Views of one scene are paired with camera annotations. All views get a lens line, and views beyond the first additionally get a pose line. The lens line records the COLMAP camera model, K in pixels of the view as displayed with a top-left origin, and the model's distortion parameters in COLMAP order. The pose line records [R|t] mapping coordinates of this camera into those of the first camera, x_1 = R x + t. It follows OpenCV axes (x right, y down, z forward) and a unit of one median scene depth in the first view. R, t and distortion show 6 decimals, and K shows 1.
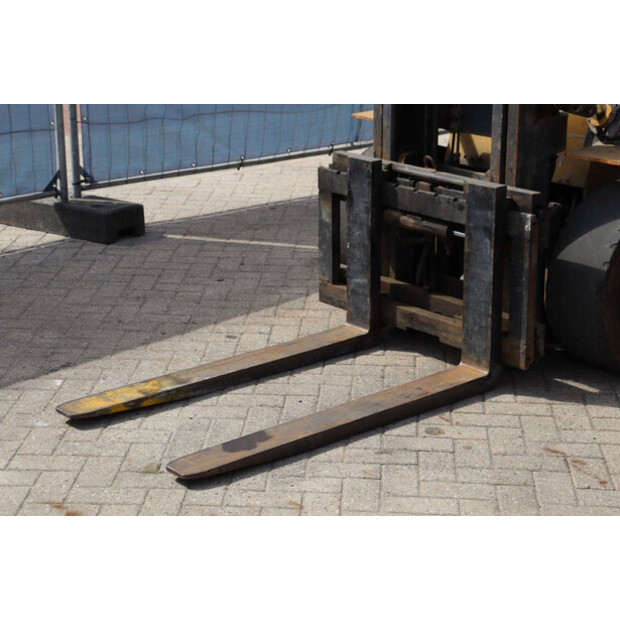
lens RADIAL K [[1434.1, 0, 310.0], [0, 1434.1, 310.0], [0, 0, 1]] dist [0.368281, 0.154564]
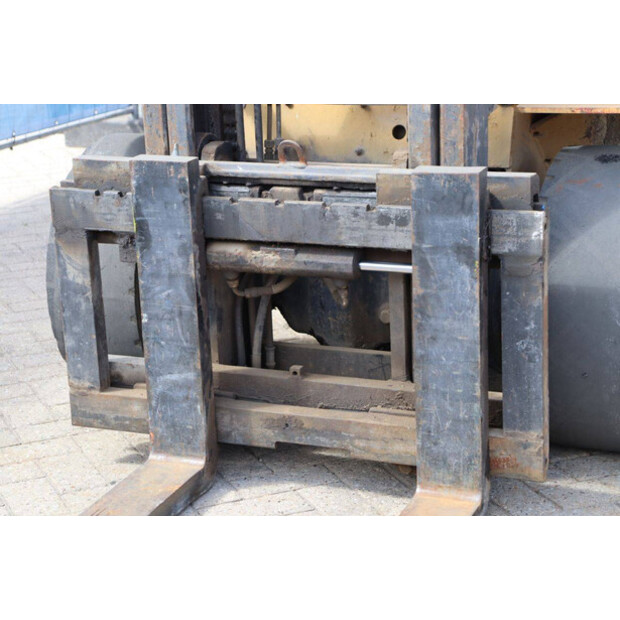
lens RADIAL K [[1495.0, 0, 310.0], [0, 1495.0, 310.0], [0, 0, 1]] dist [0.399334, -0.202620]
pose [[0.893087, -0.156959, 0.421616, -0.168811], [0.168487, 0.985653, 0.010040, -0.044989], [-0.417143, 0.062070, 0.906719, 0.460745]]
